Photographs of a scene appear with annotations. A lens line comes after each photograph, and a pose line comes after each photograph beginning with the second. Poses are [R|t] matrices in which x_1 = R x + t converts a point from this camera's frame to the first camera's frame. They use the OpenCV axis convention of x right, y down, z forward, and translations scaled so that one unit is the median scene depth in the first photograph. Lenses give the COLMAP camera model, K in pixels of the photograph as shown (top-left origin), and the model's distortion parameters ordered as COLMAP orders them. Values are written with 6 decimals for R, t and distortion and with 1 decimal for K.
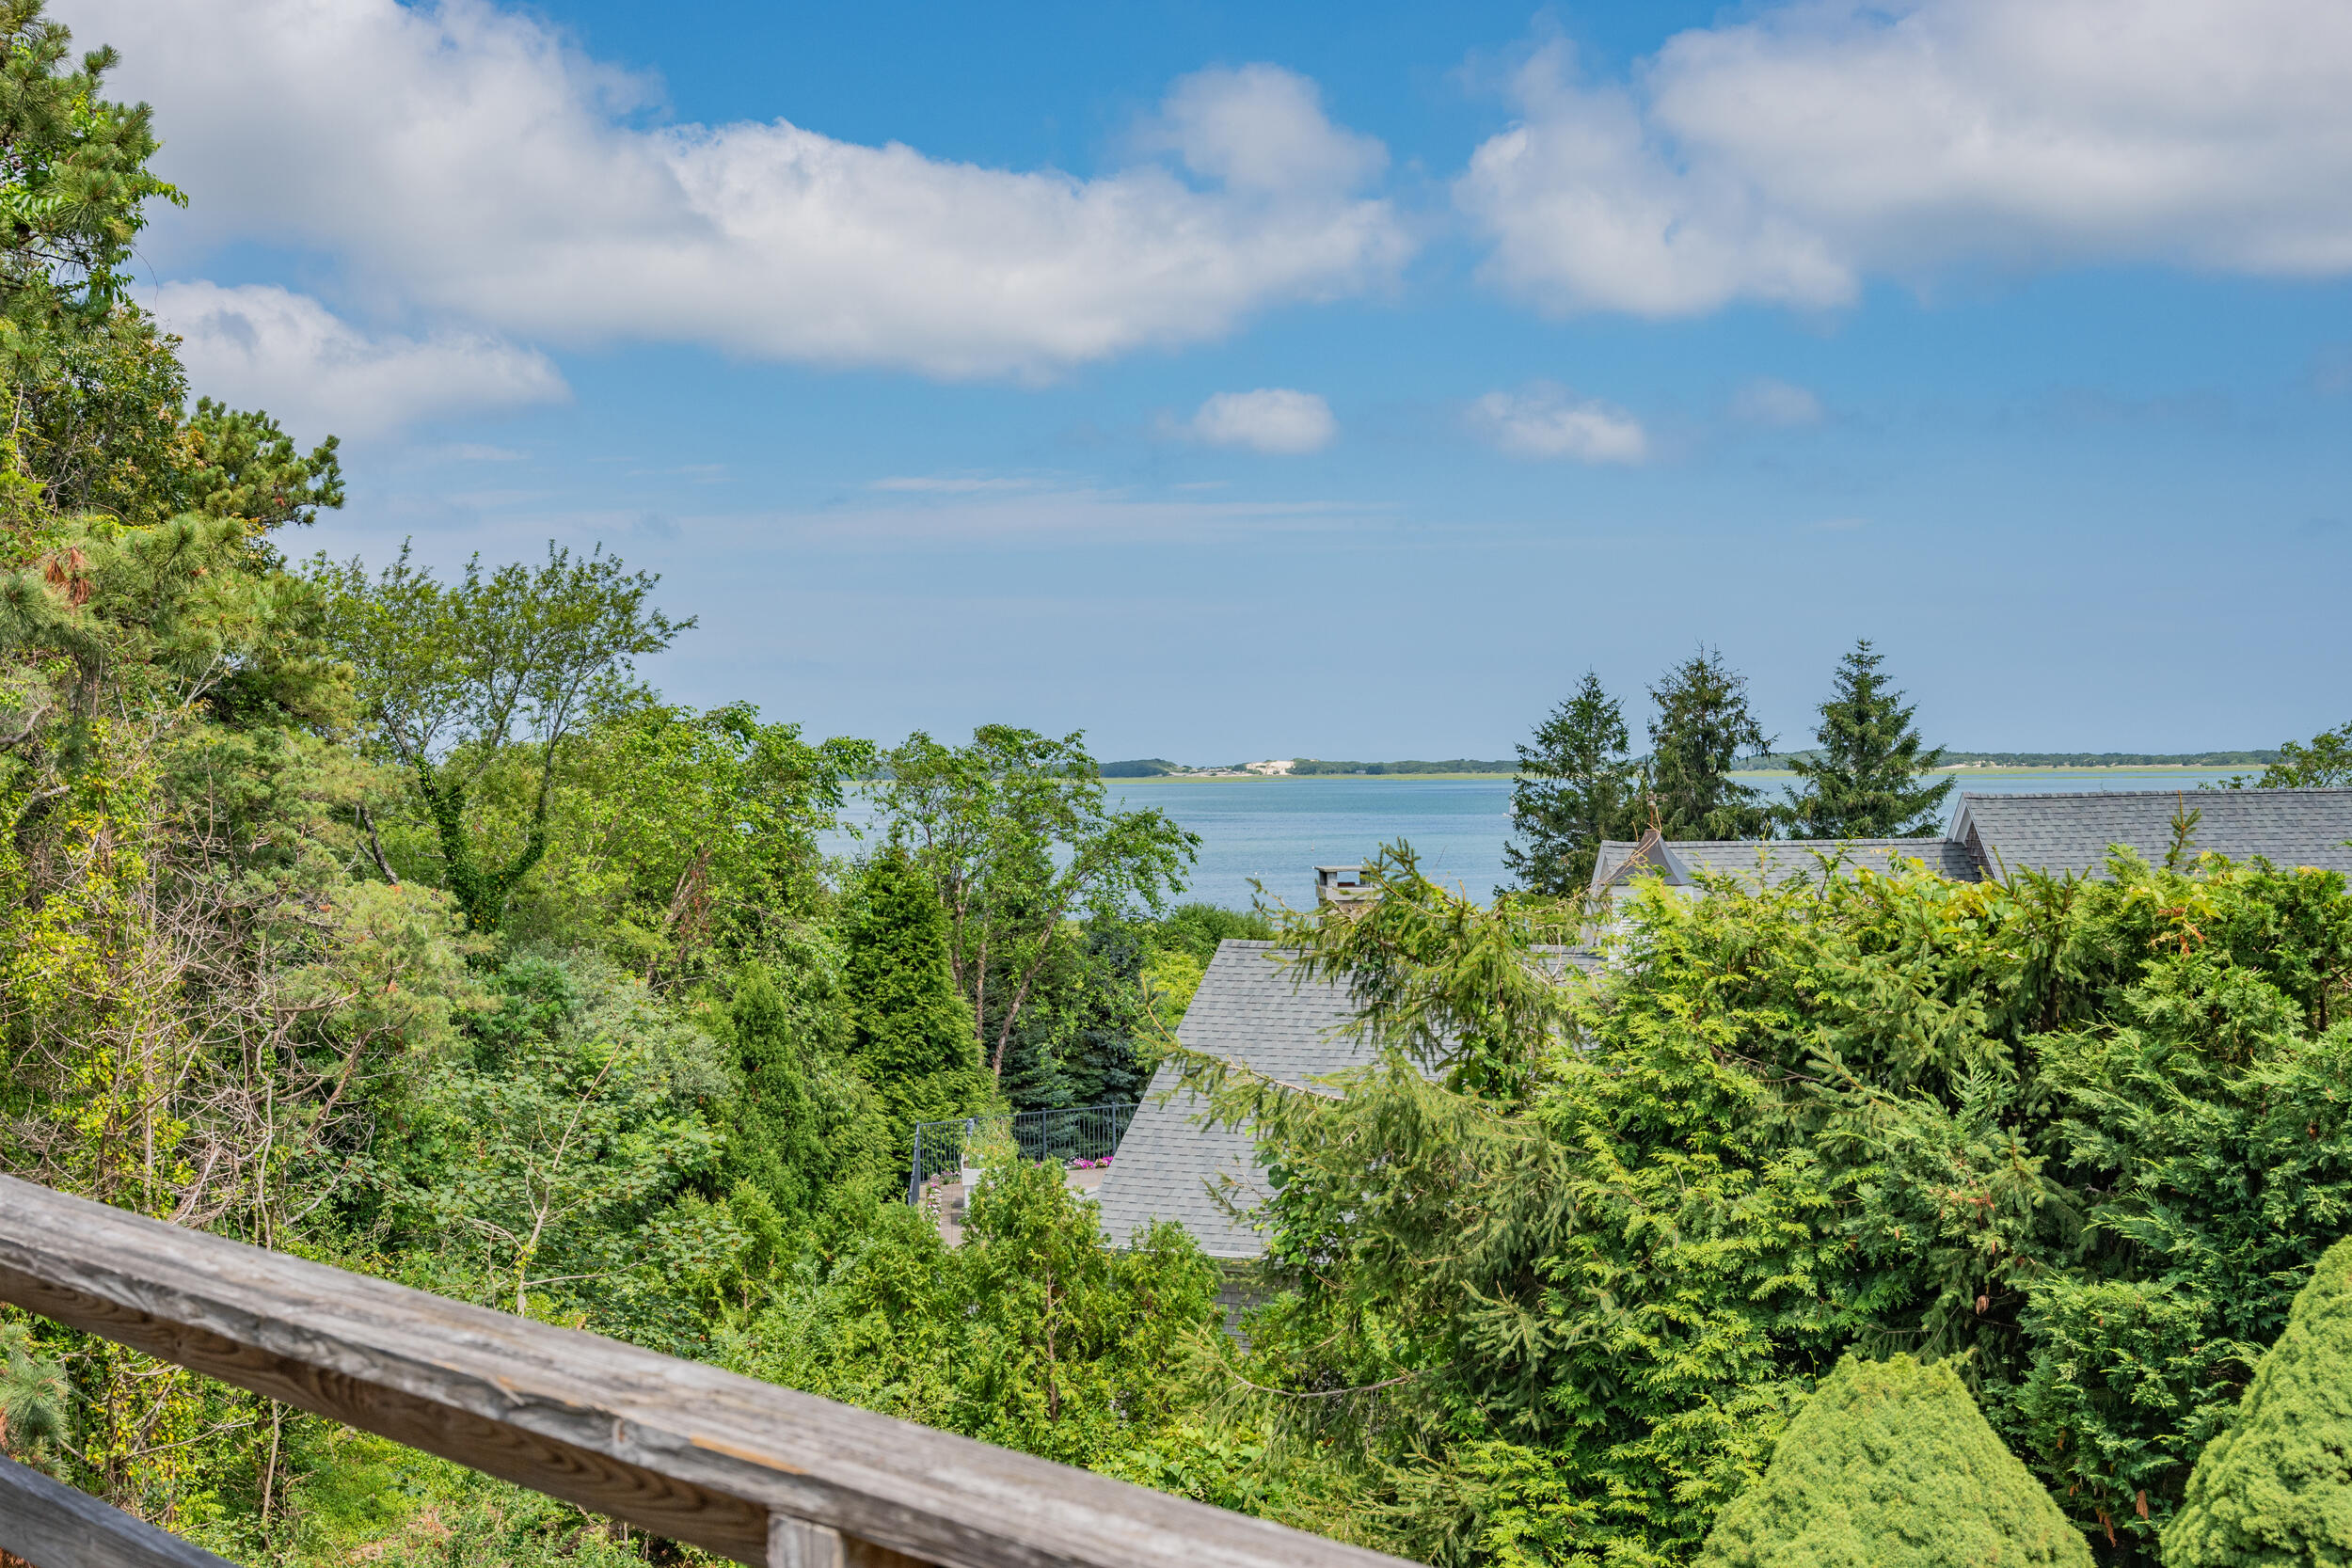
lens RADIAL K [[2879.8, 0, 1151.3], [0, 2879.8, 793.0], [0, 0, 1]] dist [0.003026, -0.016026]
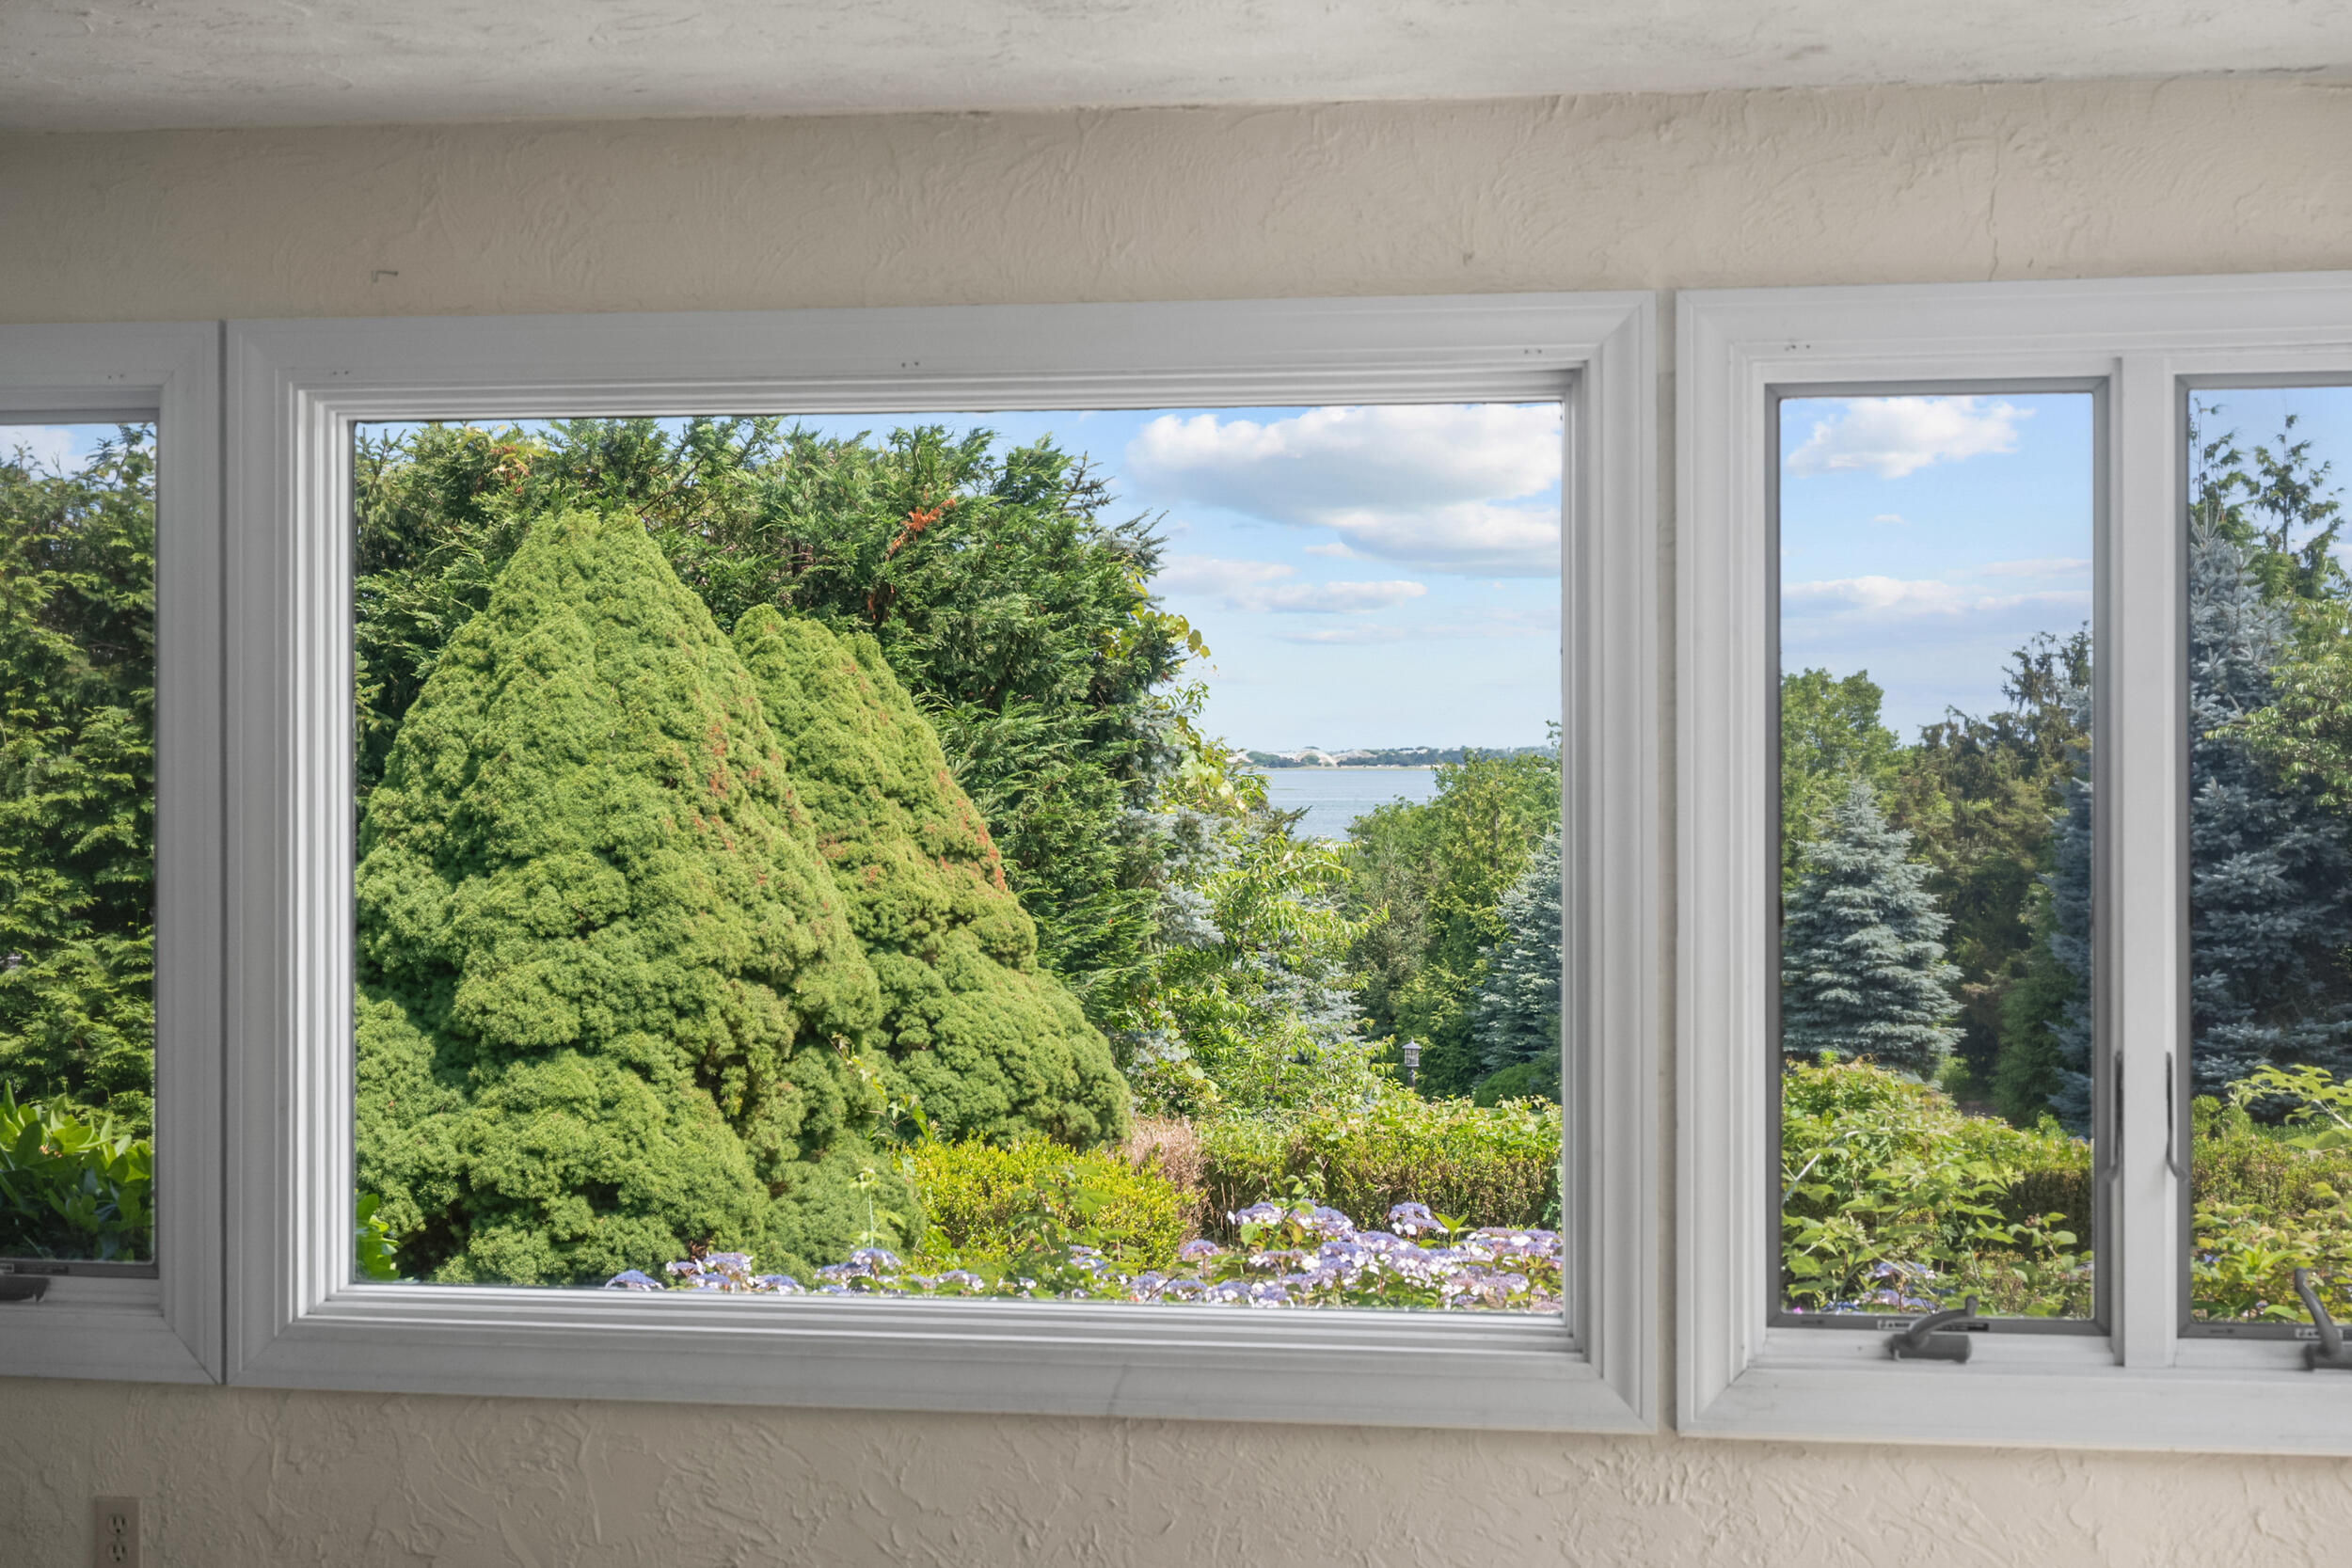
lens RADIAL K [[3559.9, 0, 1168.8], [0, 3559.9, 702.1], [0, 0, 1]] dist [0.014317, 0.007918]
pose [[0.790450, 0.022666, 0.612107, -0.228253], [-0.005907, 0.999551, -0.029385, 0.148043], [-0.612498, 0.019611, 0.790229, -0.183598]]
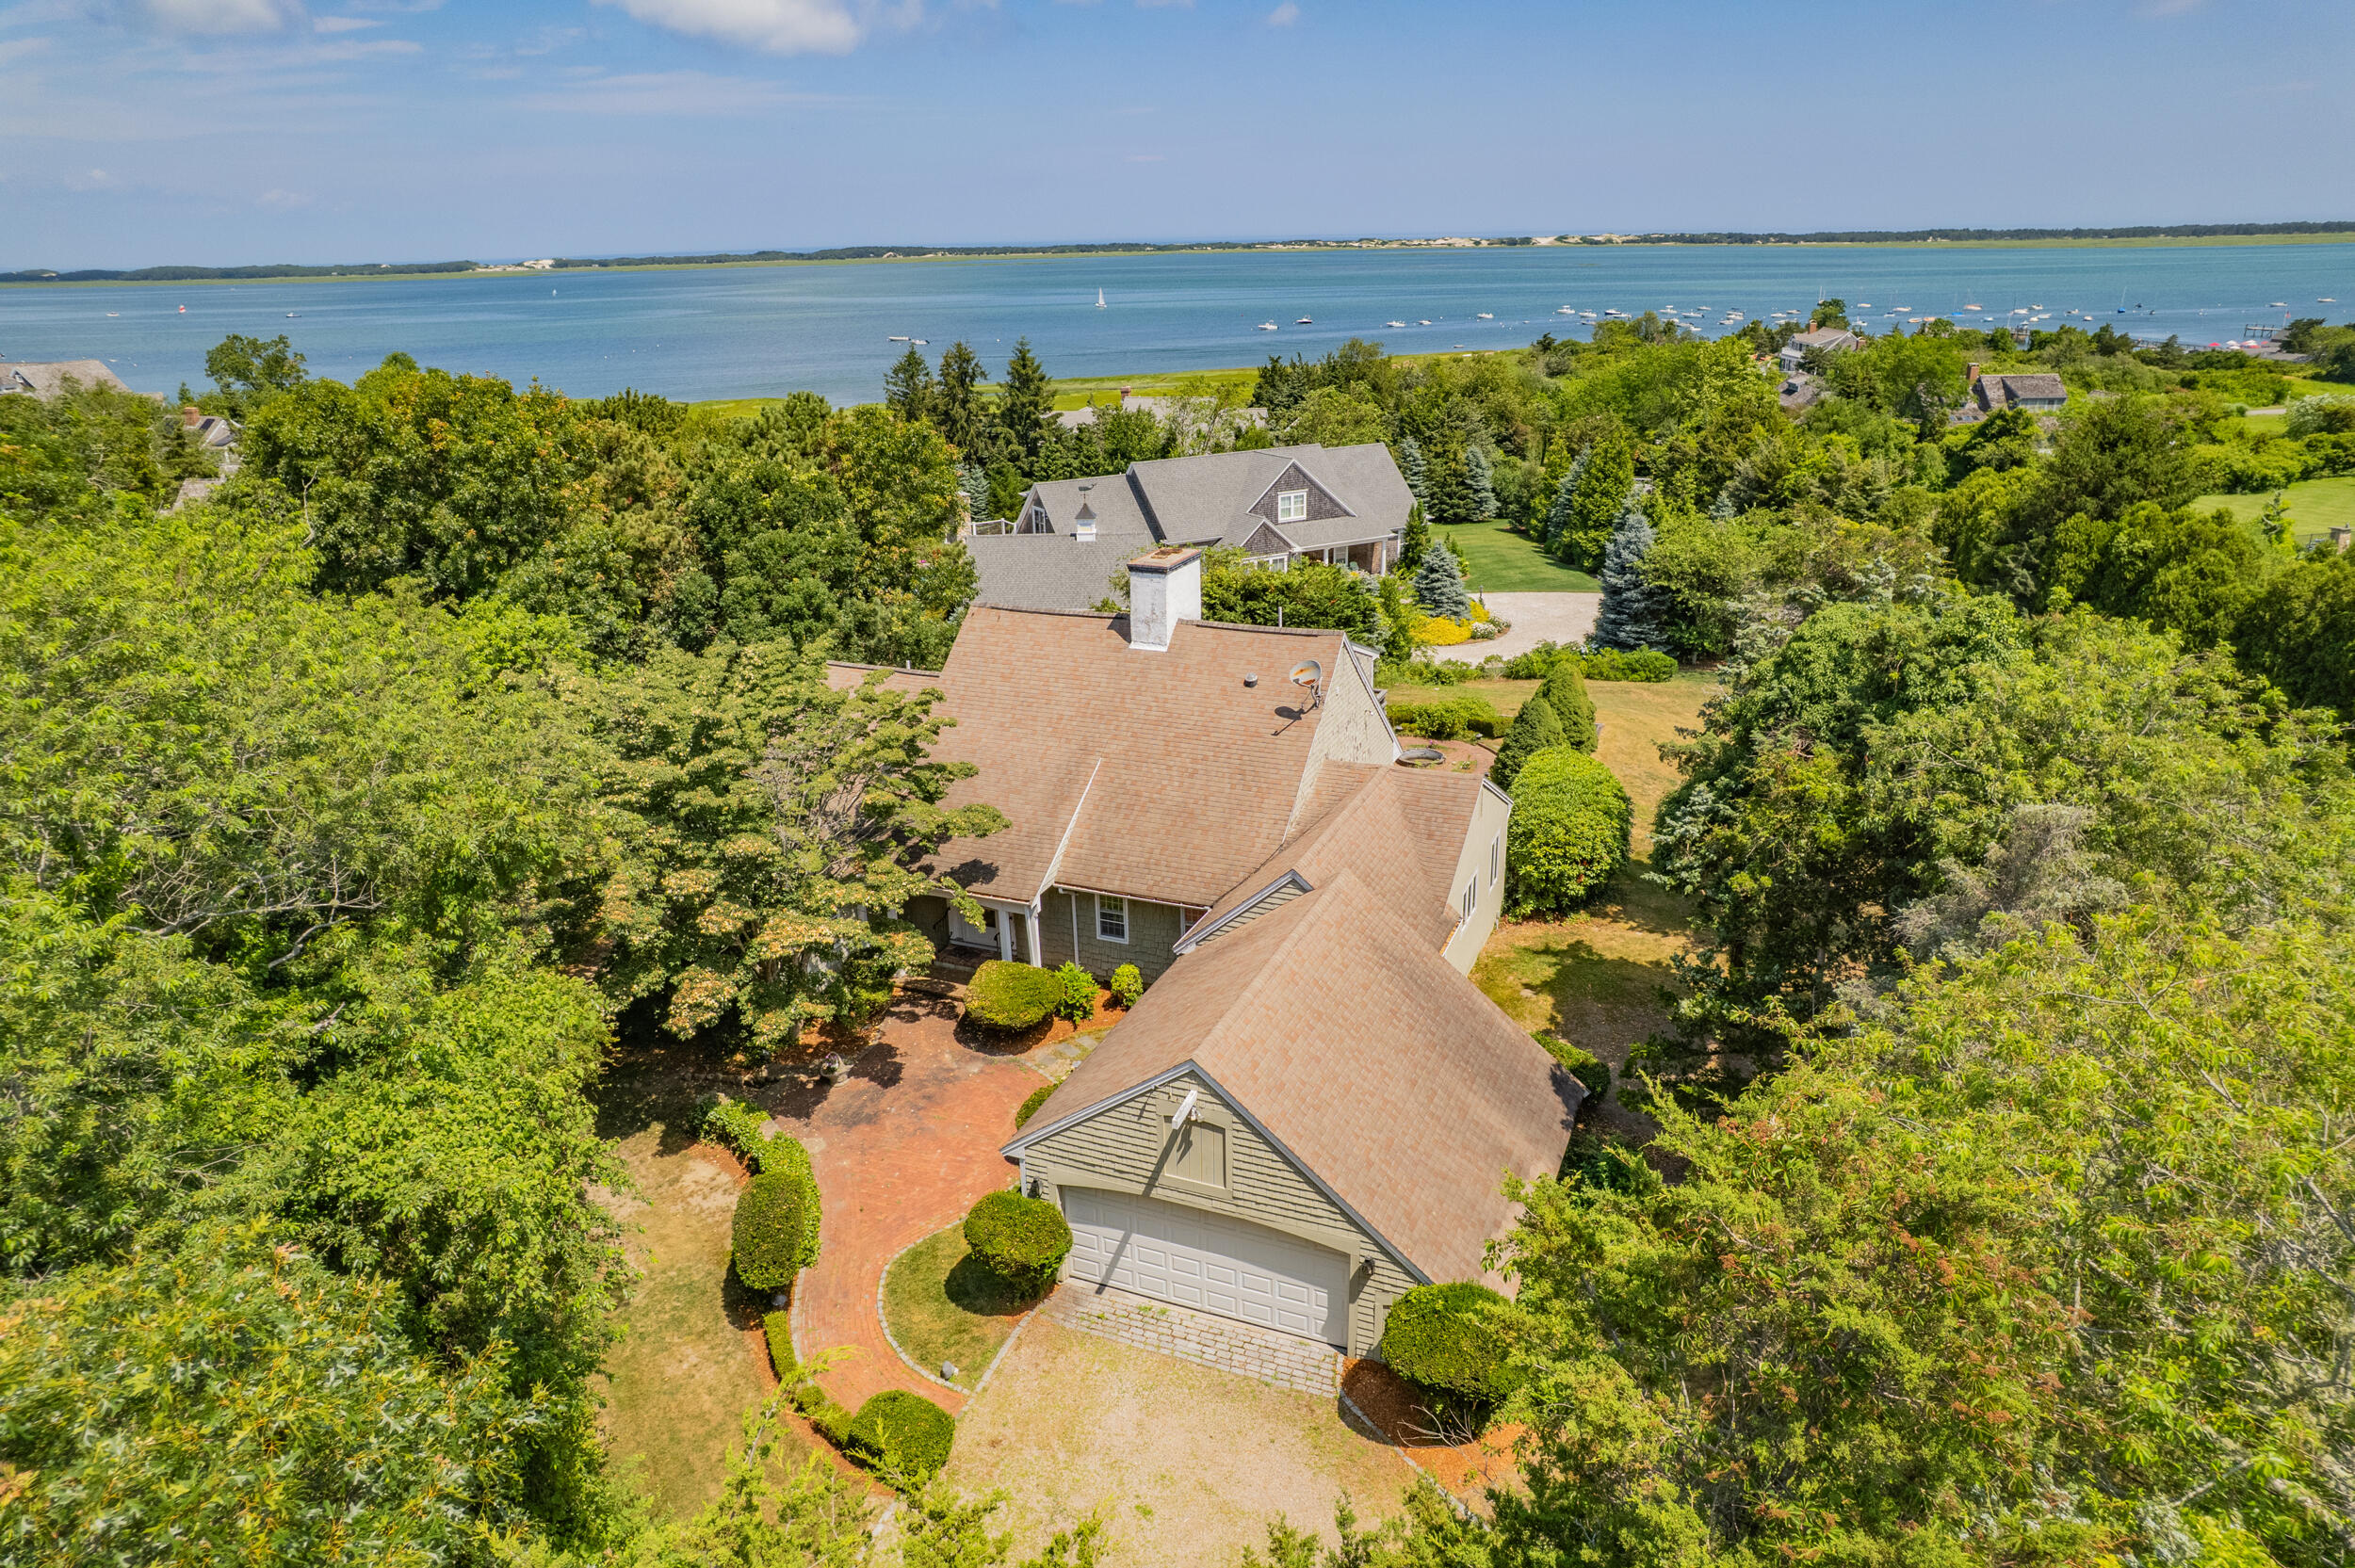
lens RADIAL K [[1477.8, 0, 1144.5], [0, 1477.8, 789.0], [0, 0, 1]] dist [-0.069406, 0.056560]
pose [[0.918285, -0.152356, 0.365432, -1.130573], [0.023058, 0.942007, 0.334801, -0.602073], [-0.395249, -0.299016, 0.868543, -1.848263]]
